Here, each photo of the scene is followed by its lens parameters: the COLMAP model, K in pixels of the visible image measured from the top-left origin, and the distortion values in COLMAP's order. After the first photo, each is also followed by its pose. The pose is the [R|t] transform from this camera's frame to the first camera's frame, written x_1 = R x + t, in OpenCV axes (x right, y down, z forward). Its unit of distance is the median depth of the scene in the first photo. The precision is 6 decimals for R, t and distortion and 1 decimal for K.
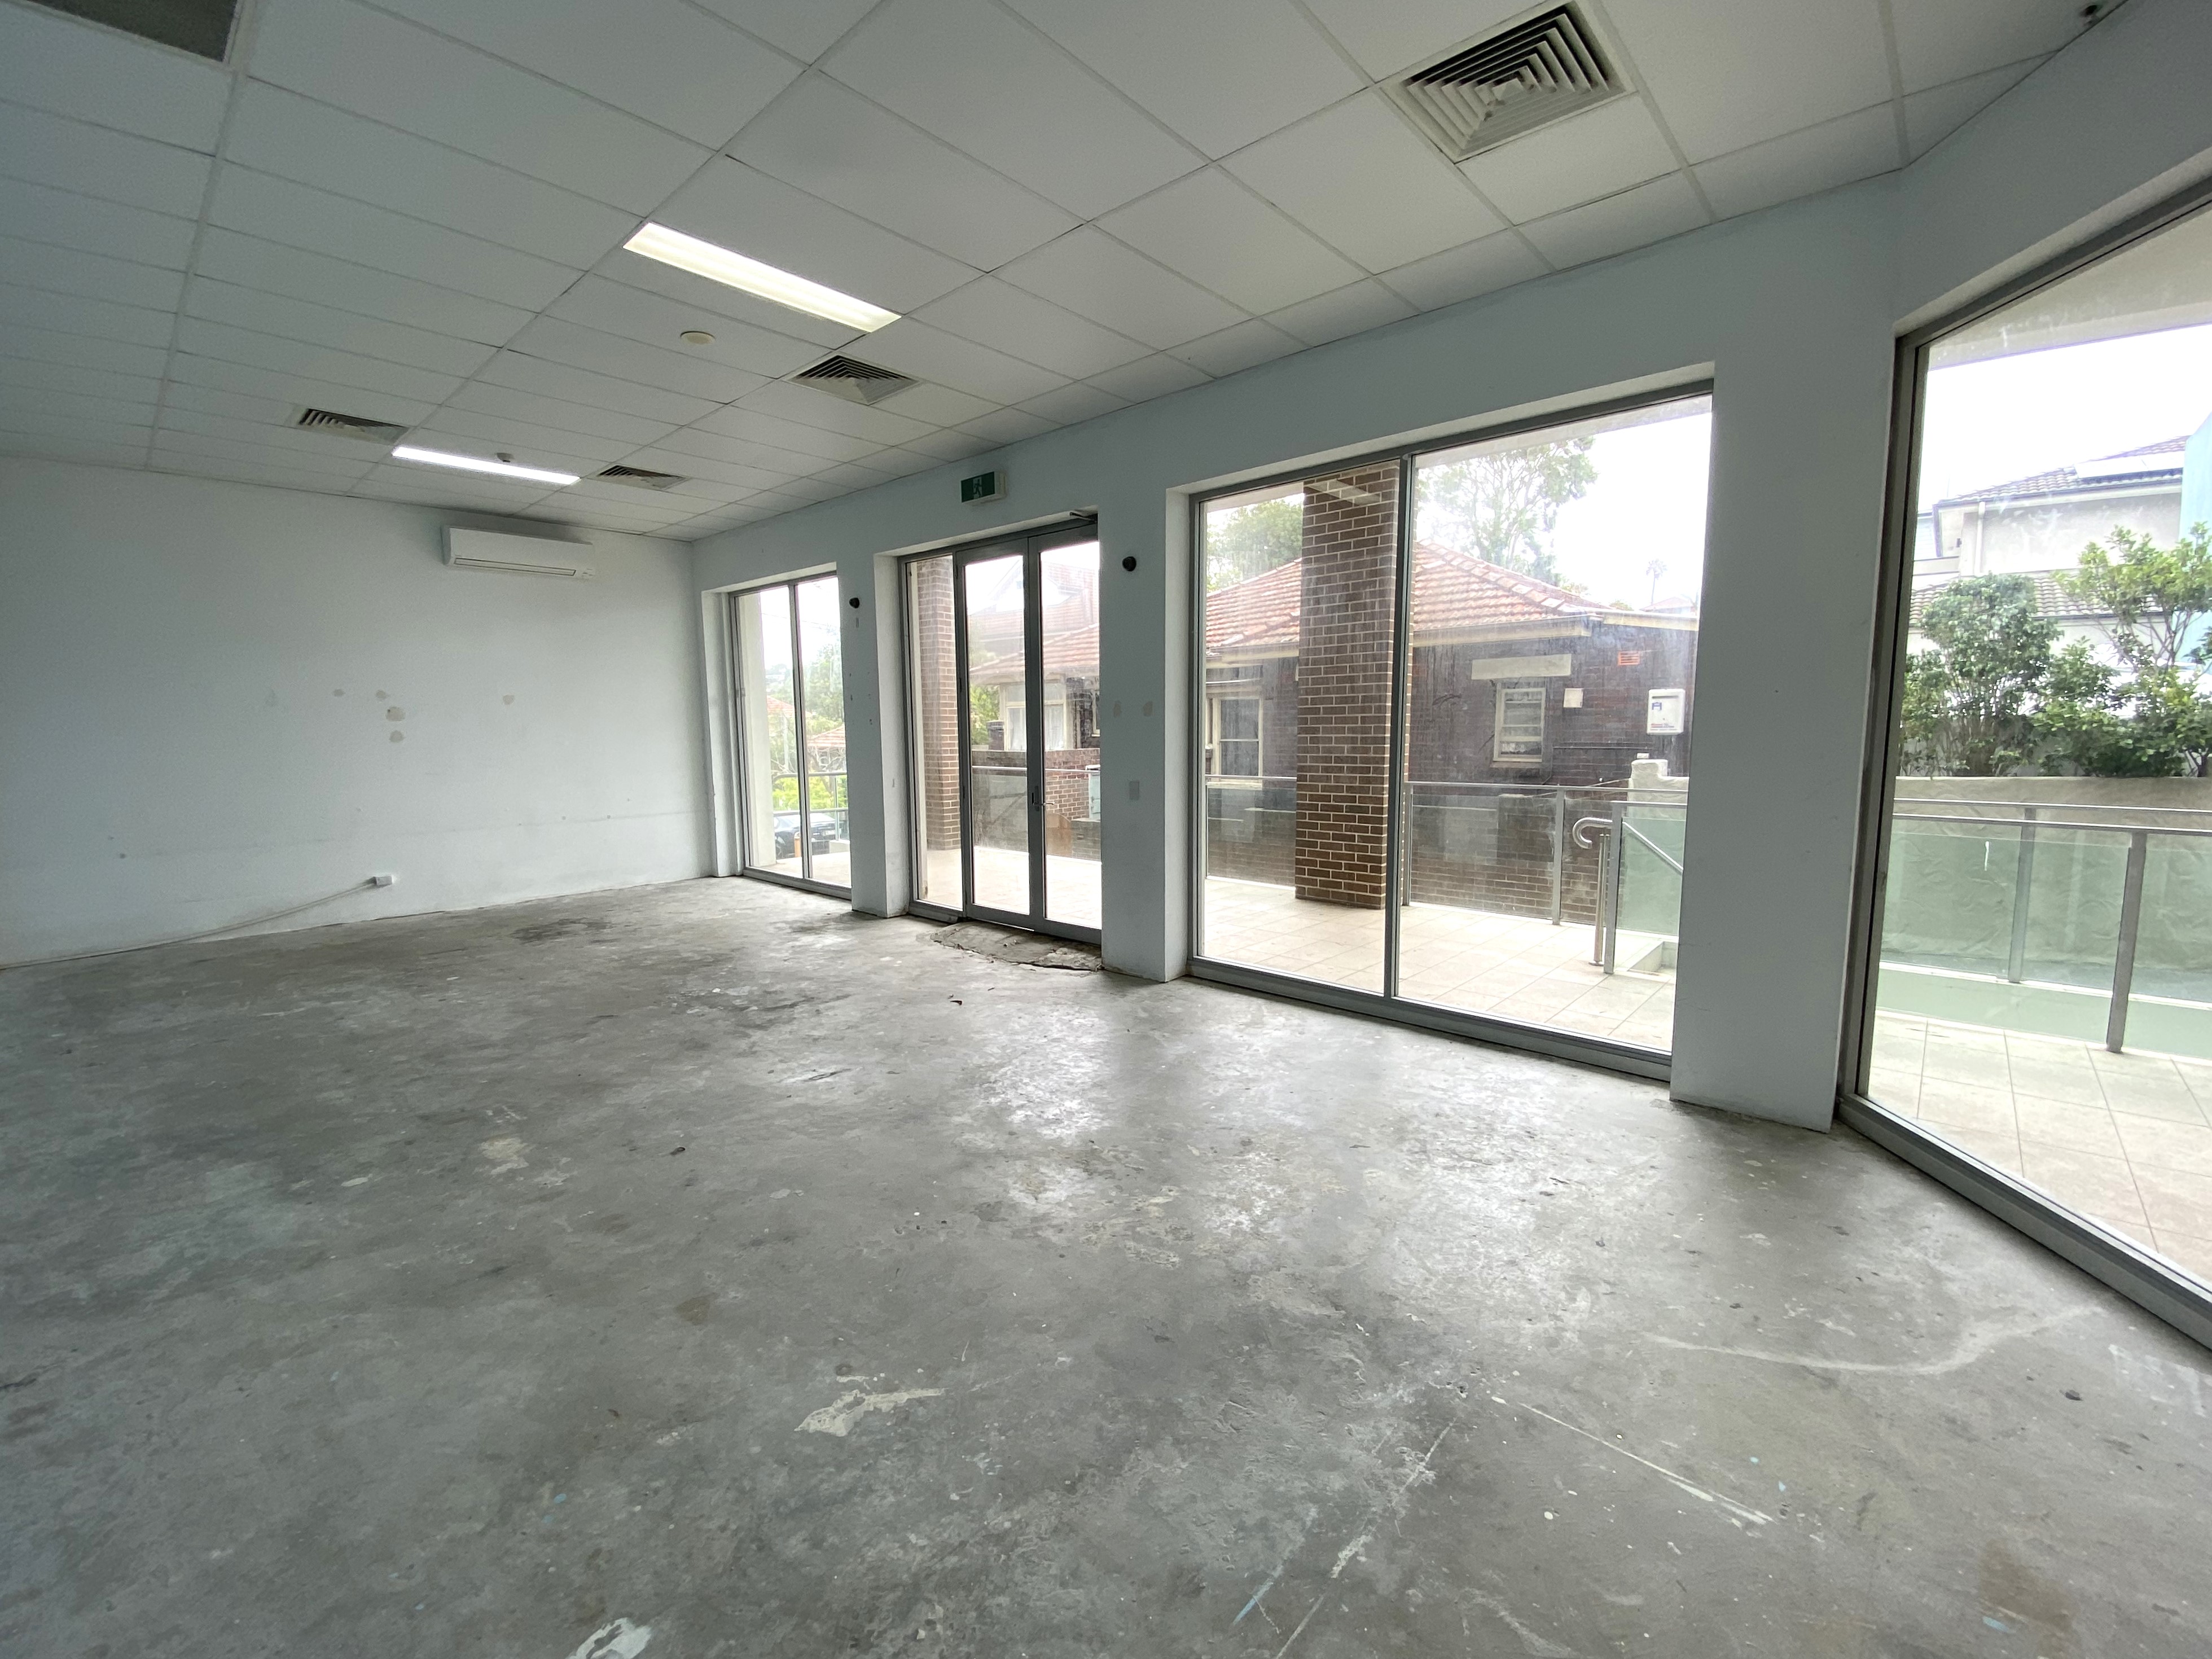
lens RADIAL K [[940.5, 0, 1084.3], [0, 940.5, 827.5], [0, 0, 1]] dist [0.003740, 0.000069]
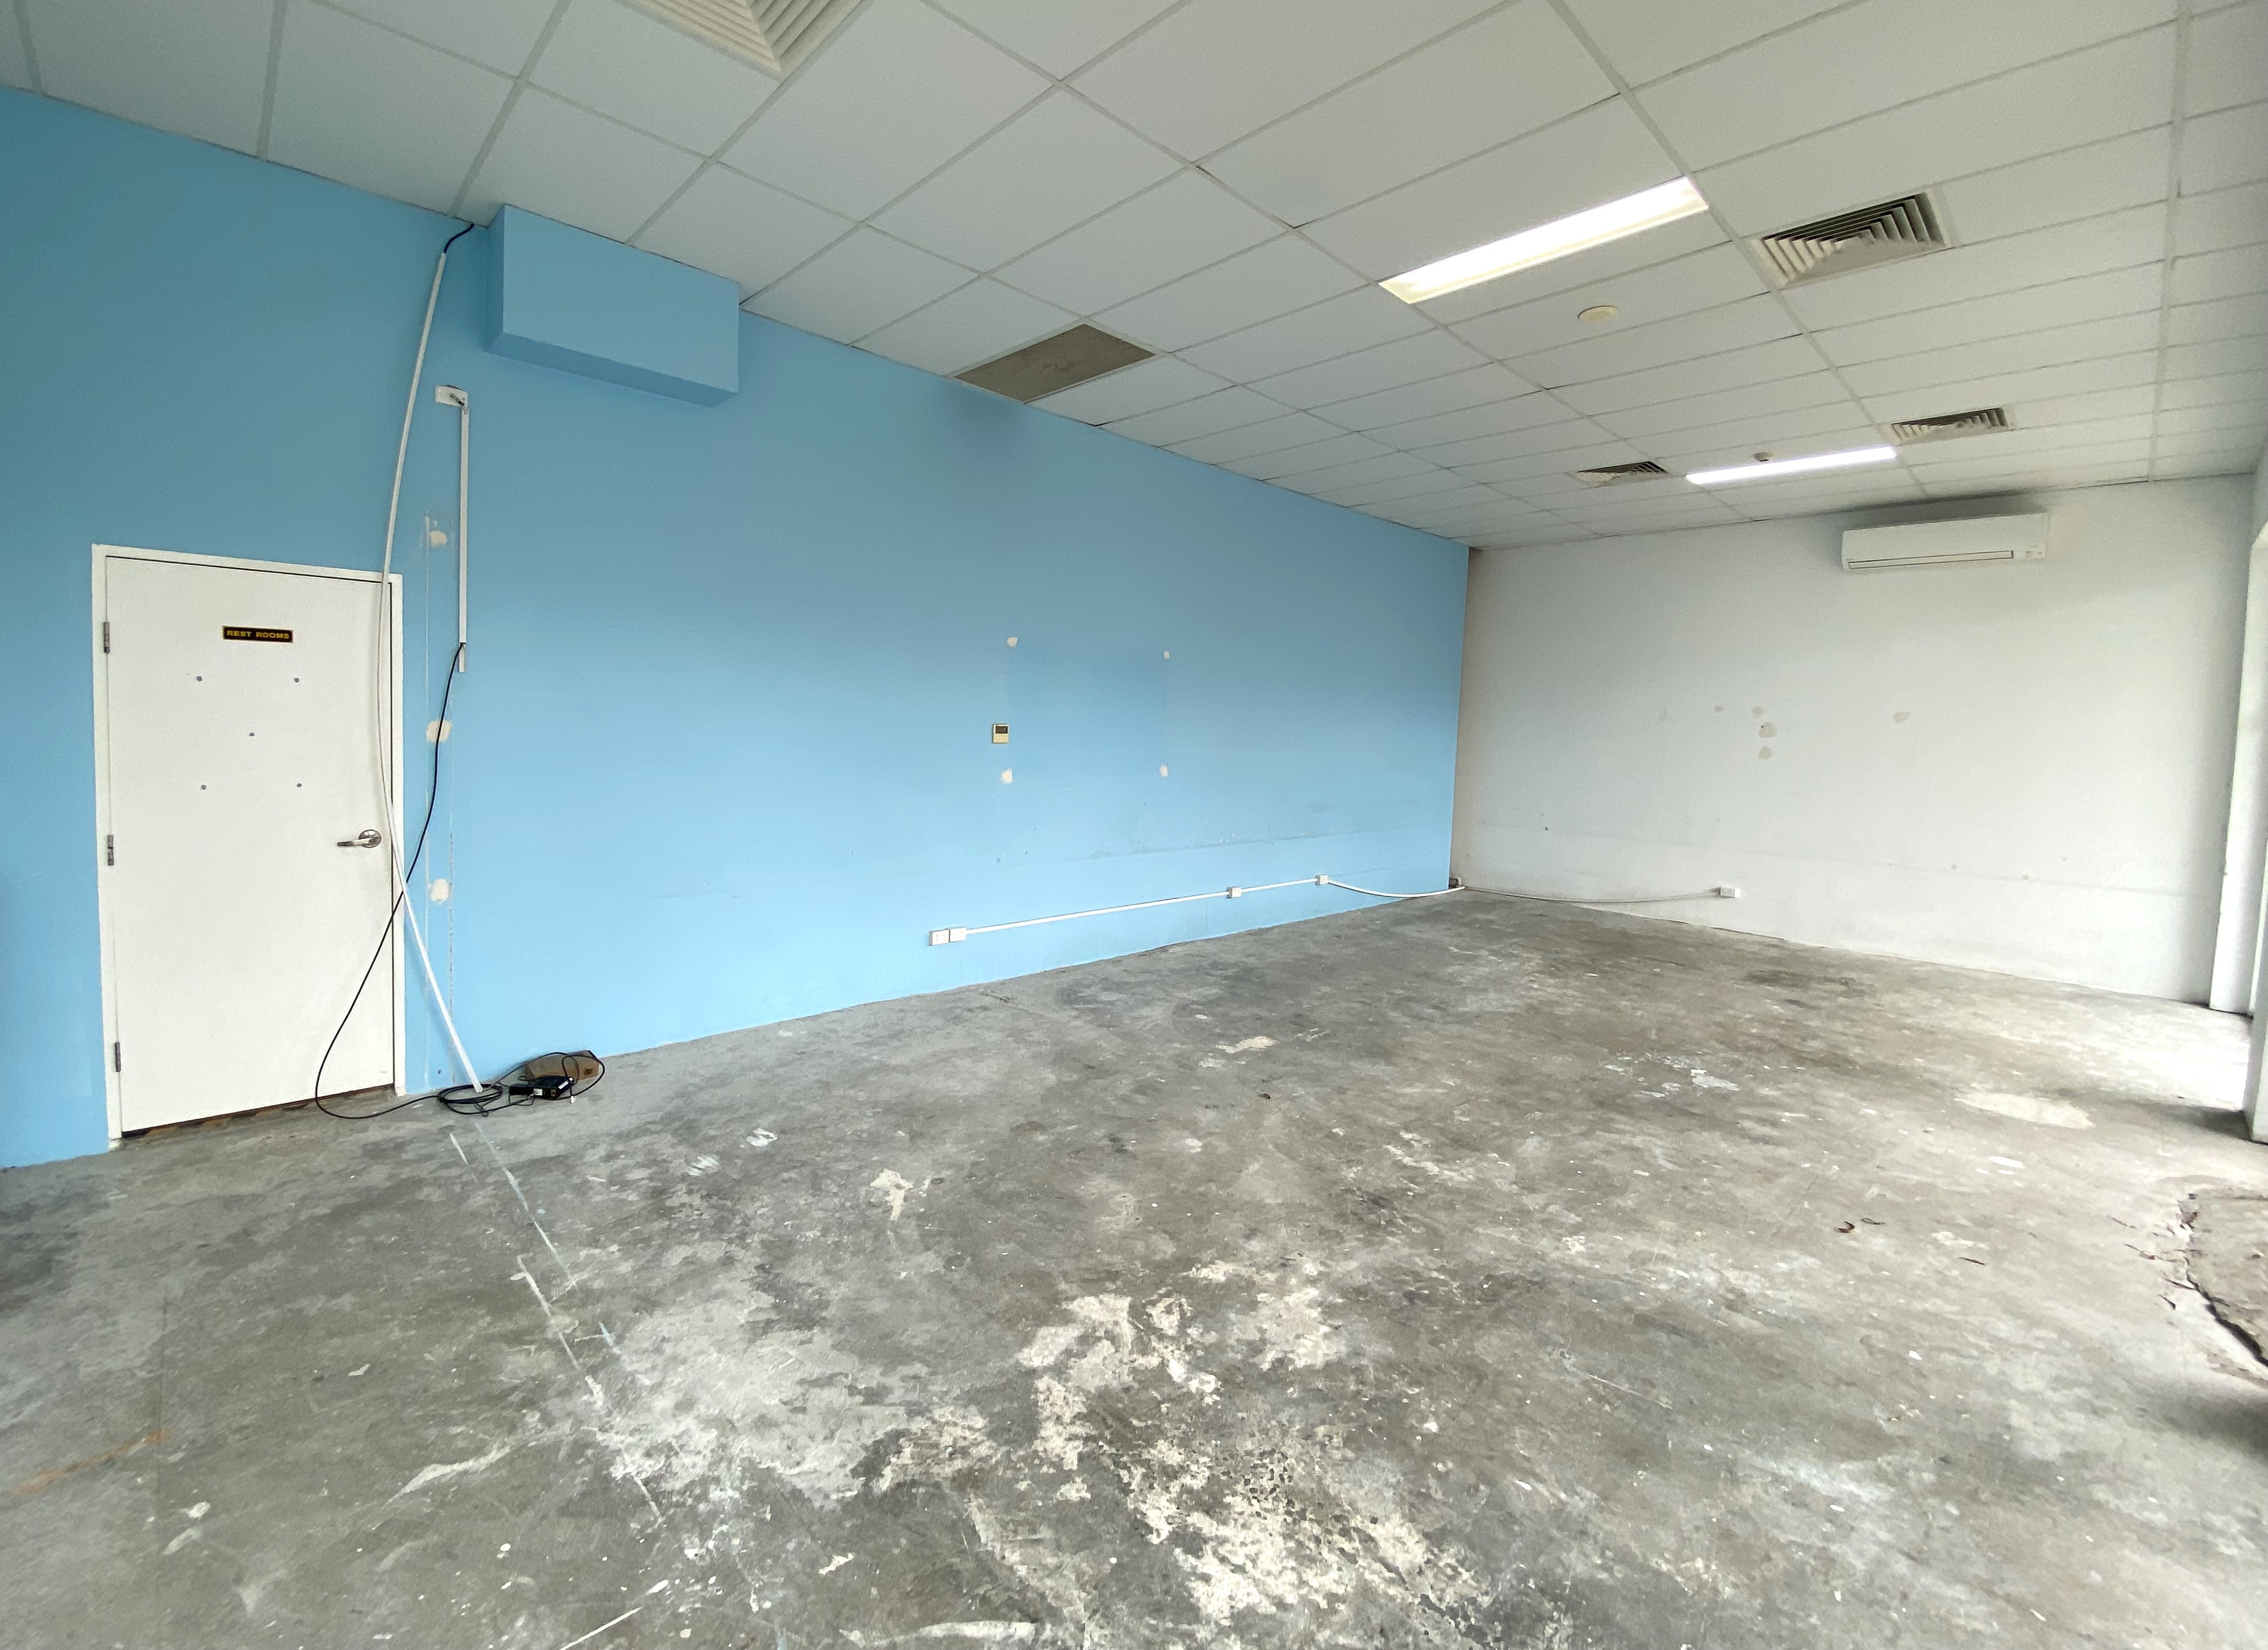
lens RADIAL K [[967.6, 0, 1089.1], [0, 967.6, 758.1], [0, 0, 1]] dist [-0.005032, -0.002766]
pose [[-0.072736, 0.050259, -0.996084, 0.690047], [-0.153284, 0.986300, 0.060958, -0.091818], [0.985502, 0.157118, -0.064036, 0.768927]]
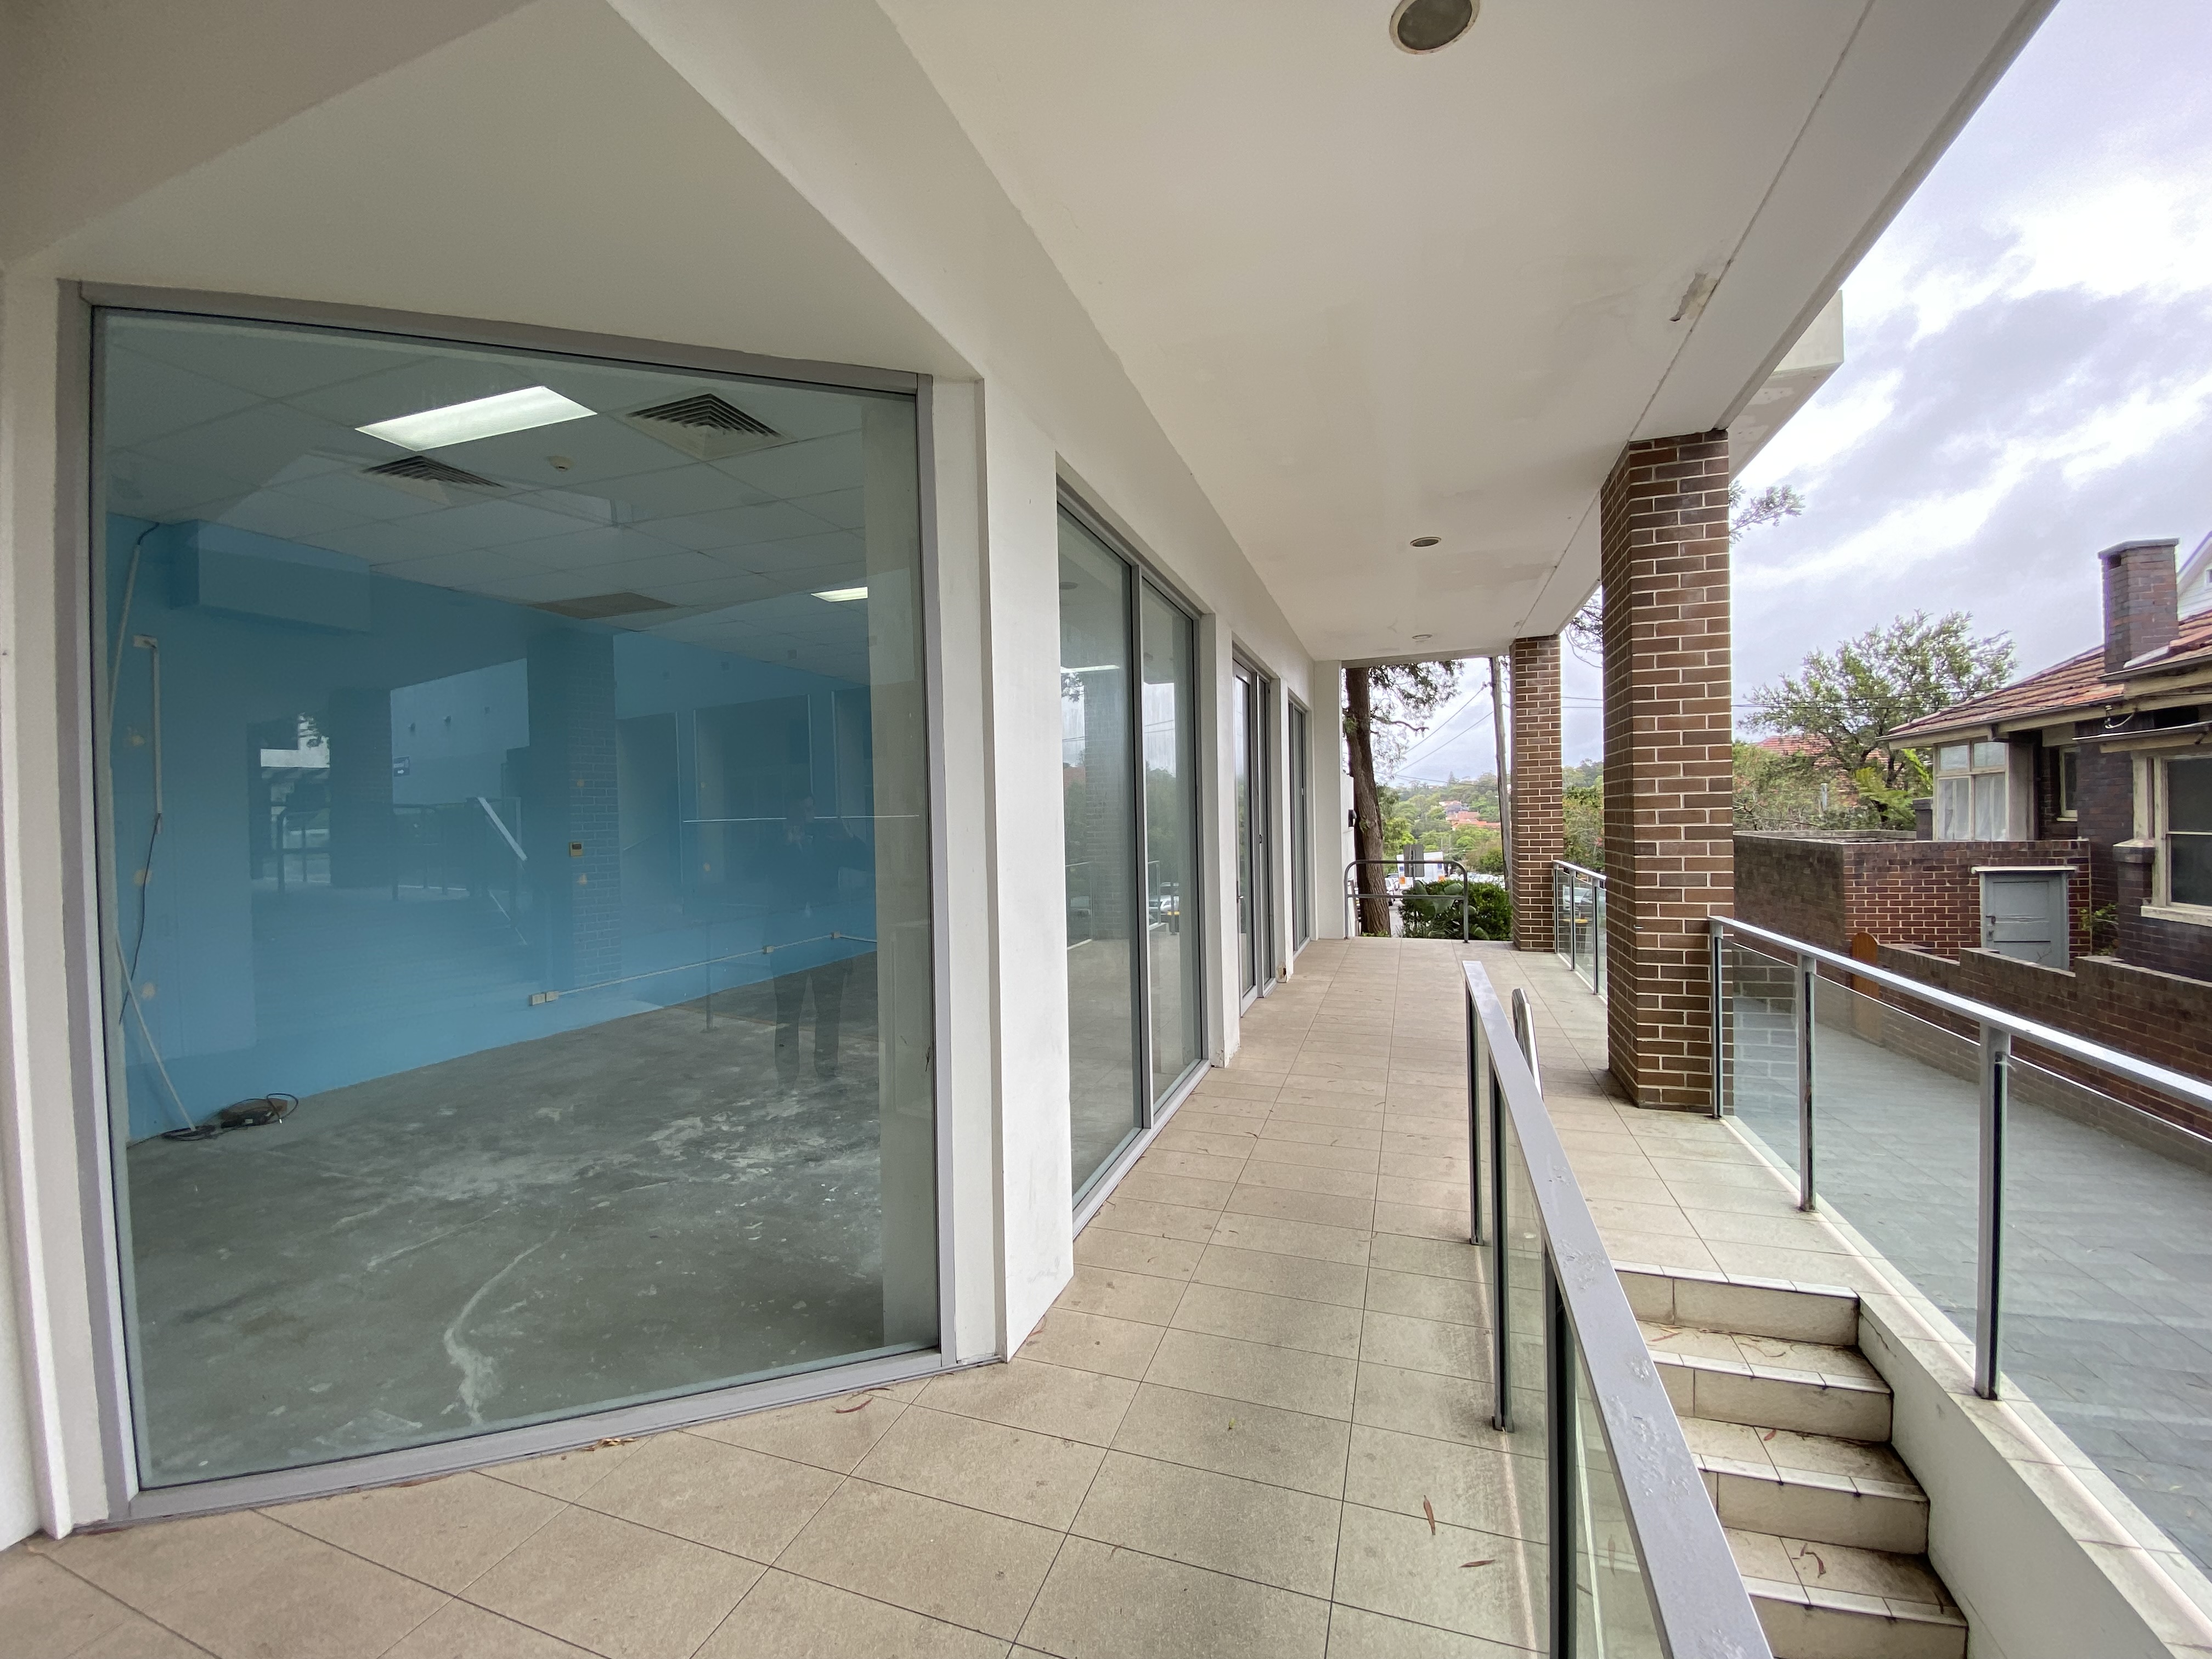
lens RADIAL K [[940.5, 0, 1092.2], [0, 940.5, 813.8], [0, 0, 1]] dist [0.003740, 0.000069]
pose [[0.382765, 0.001280, -0.923845, 1.546090], [-0.086323, 0.995674, -0.034385, -0.118901], [0.919804, 0.092910, 0.381220, 0.774490]]
